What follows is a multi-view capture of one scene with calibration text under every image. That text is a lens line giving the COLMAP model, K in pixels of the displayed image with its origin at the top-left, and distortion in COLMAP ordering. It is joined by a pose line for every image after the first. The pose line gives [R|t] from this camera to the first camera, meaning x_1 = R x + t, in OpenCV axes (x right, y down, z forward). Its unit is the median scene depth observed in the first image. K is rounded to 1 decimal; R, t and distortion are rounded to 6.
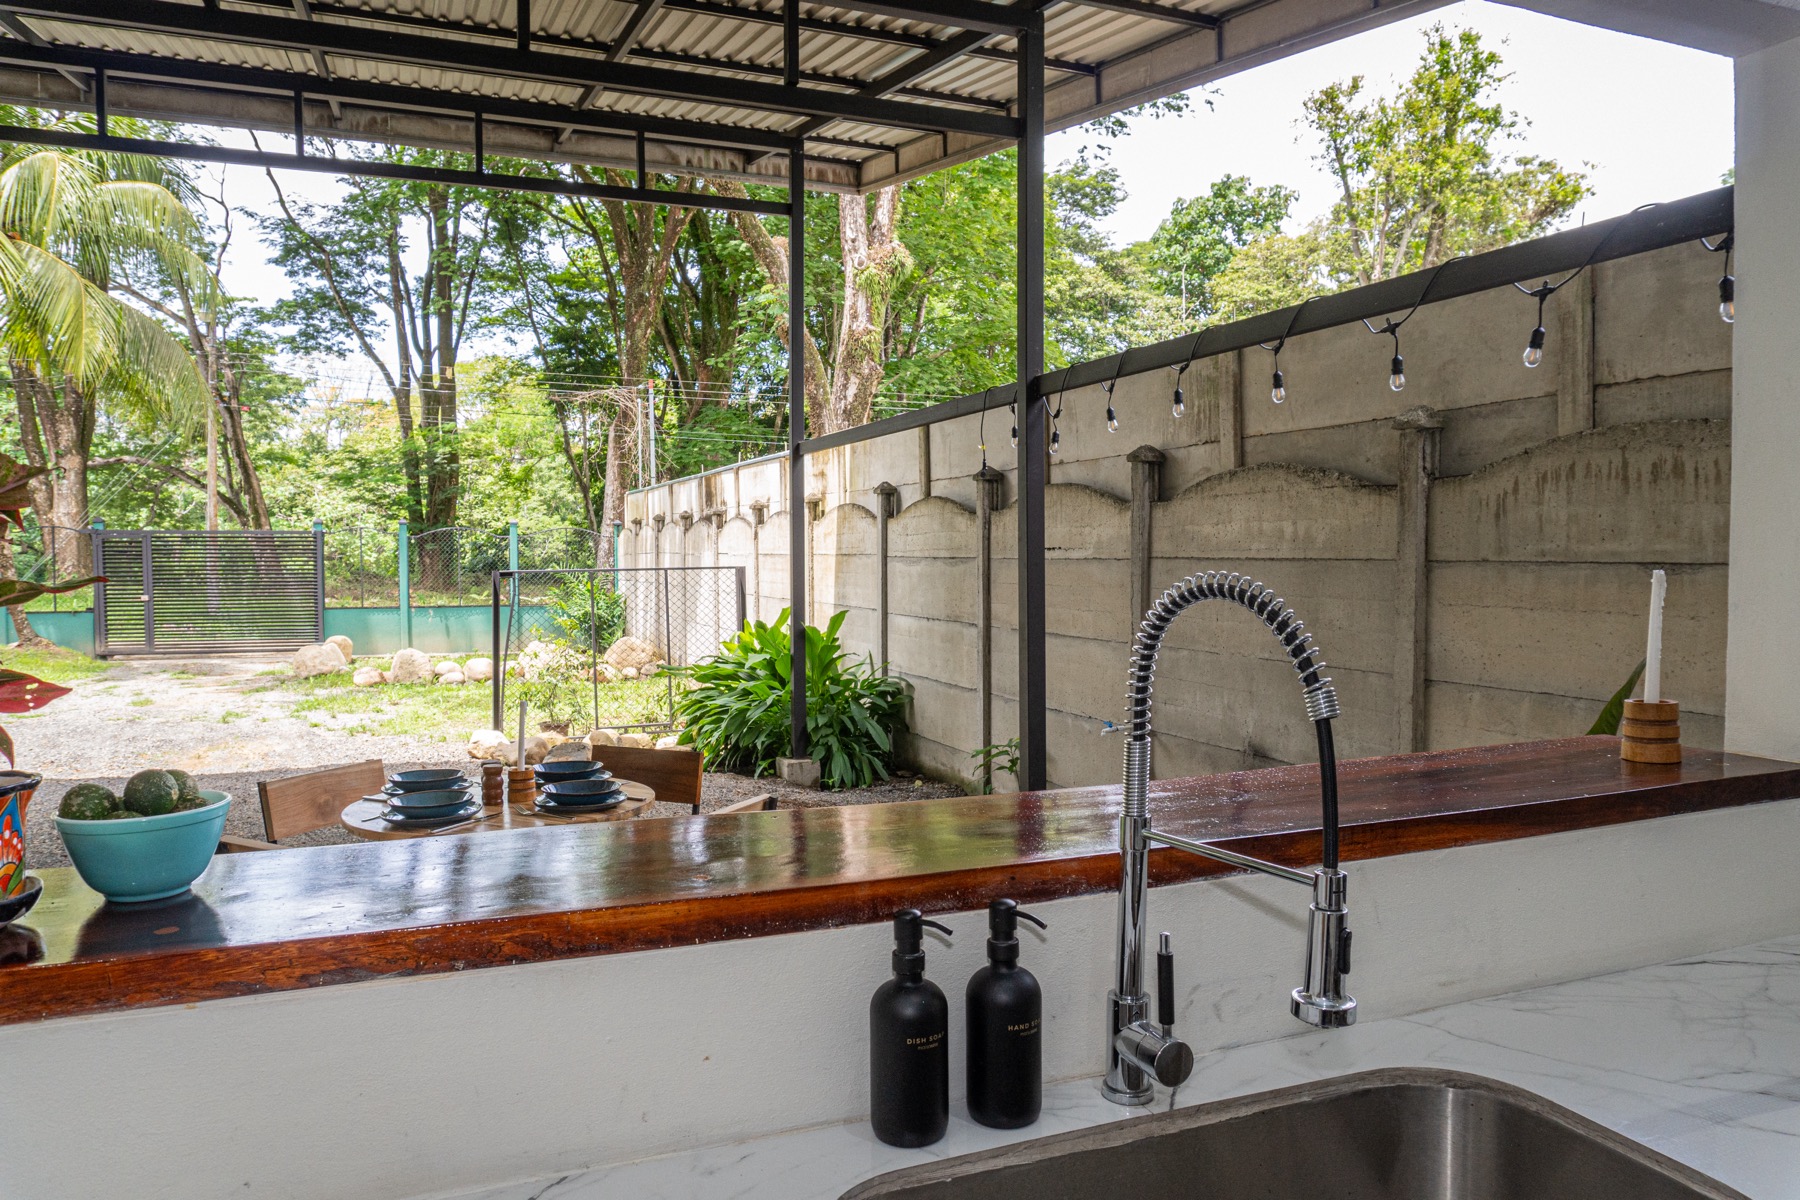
lens RADIAL K [[1218.9, 0, 906.4], [0, 1218.9, 602.4], [0, 0, 1]] dist [-0.002603, -0.001794]
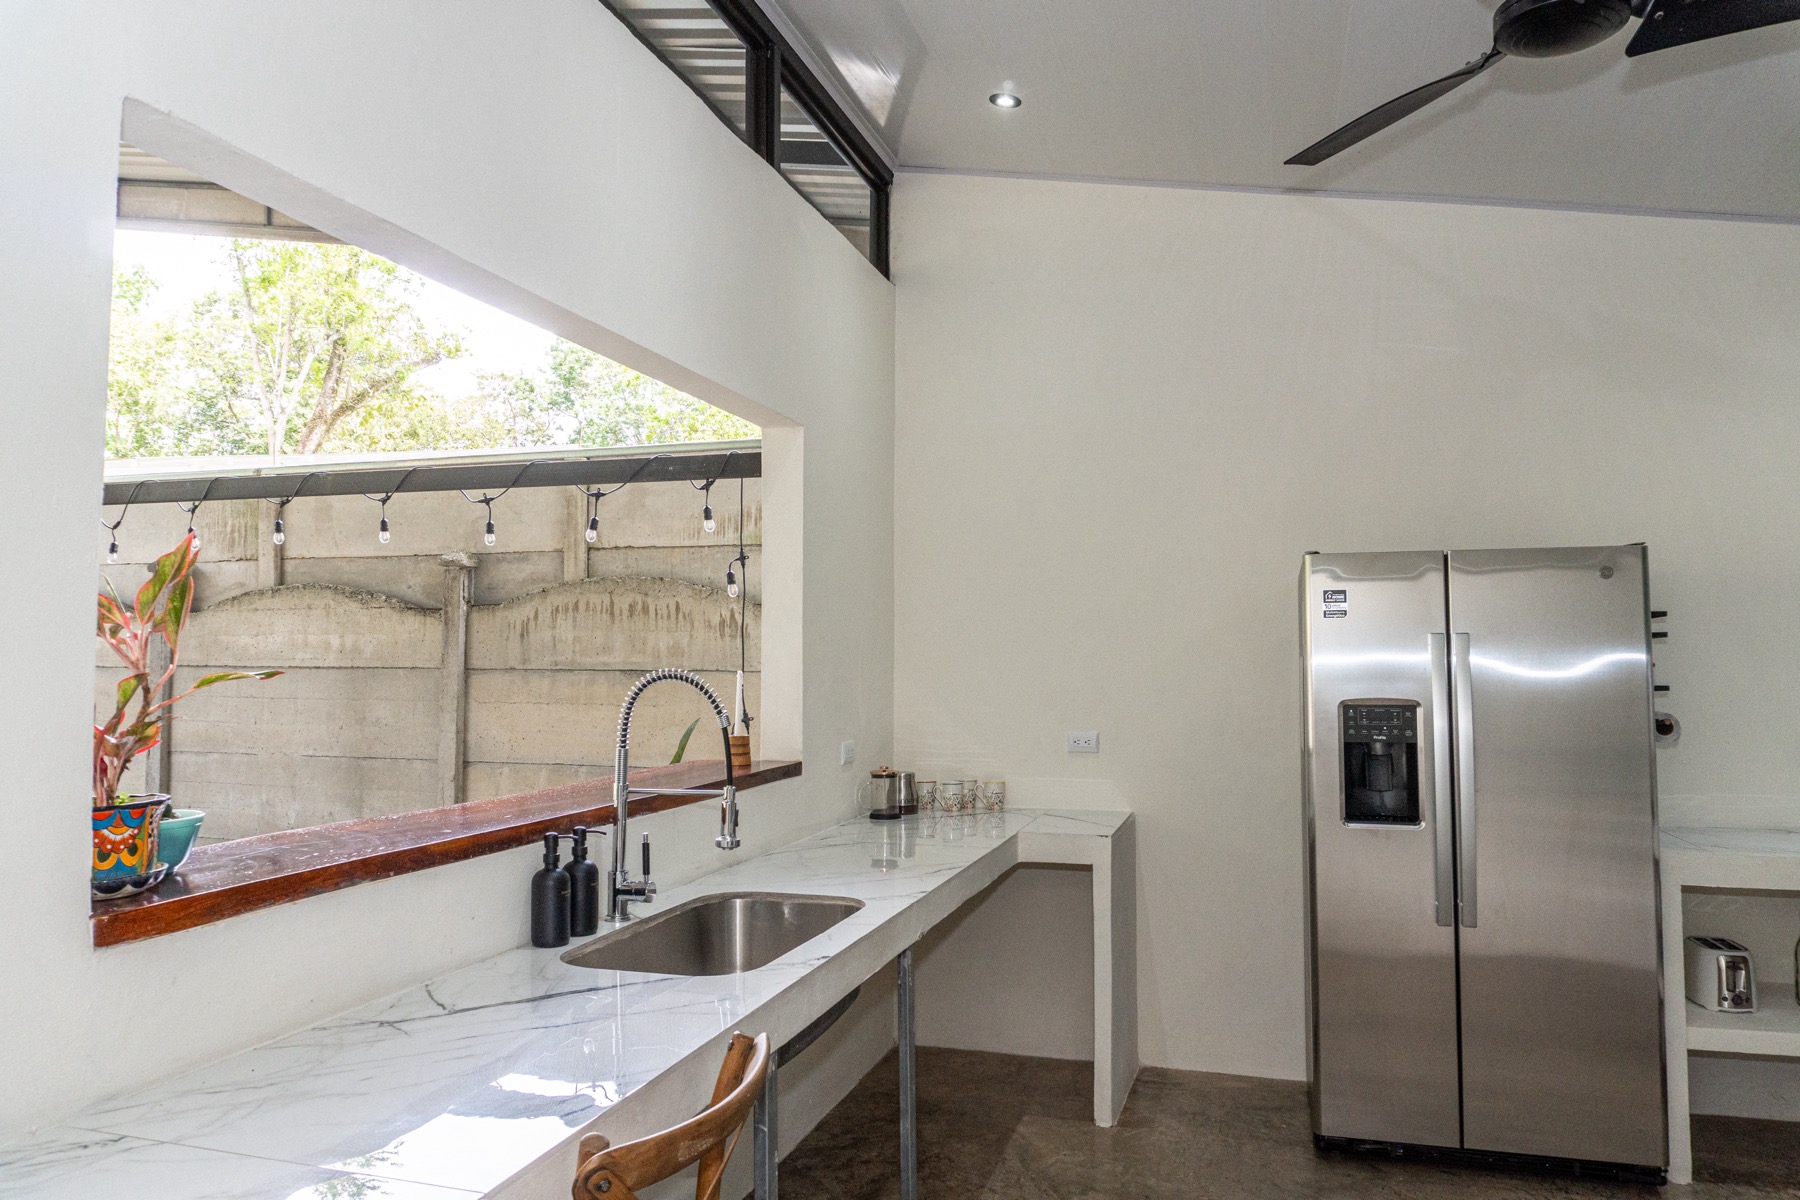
lens RADIAL K [[1231.6, 0, 900.0], [0, 1231.6, 600.0], [0, 0, 1]] dist [-0.004649, -0.003383]
pose [[0.637314, 0.045406, 0.769265, -0.152855], [0.025383, 0.996484, -0.079847, 0.004816], [-0.770186, 0.070414, 0.633920, -0.099427]]
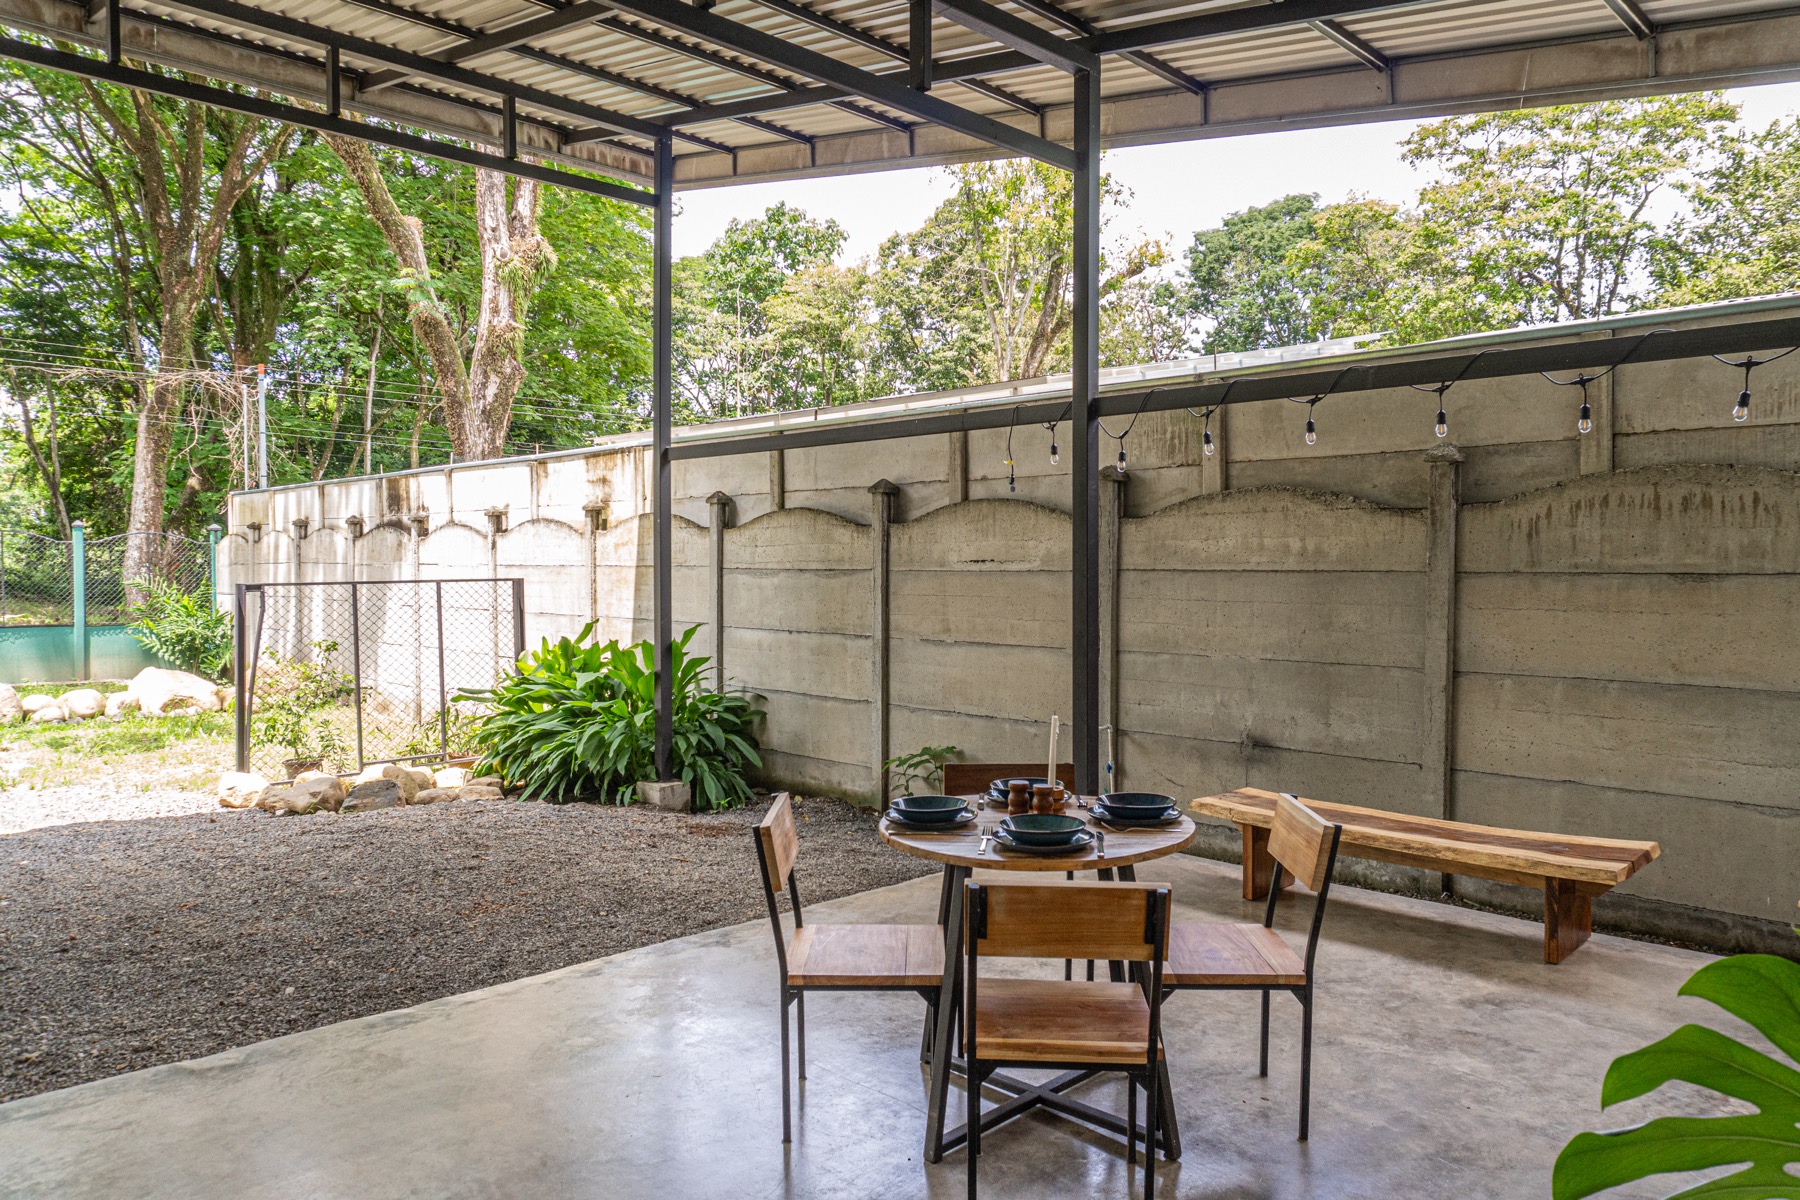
lens RADIAL K [[1218.9, 0, 906.4], [0, 1218.9, 602.4], [0, 0, 1]] dist [-0.002603, -0.001794]
pose [[0.921682, -0.008265, 0.387857, -0.286541], [0.012429, 0.999889, -0.008229, -0.000721], [-0.387746, 0.012405, 0.921683, 0.056548]]
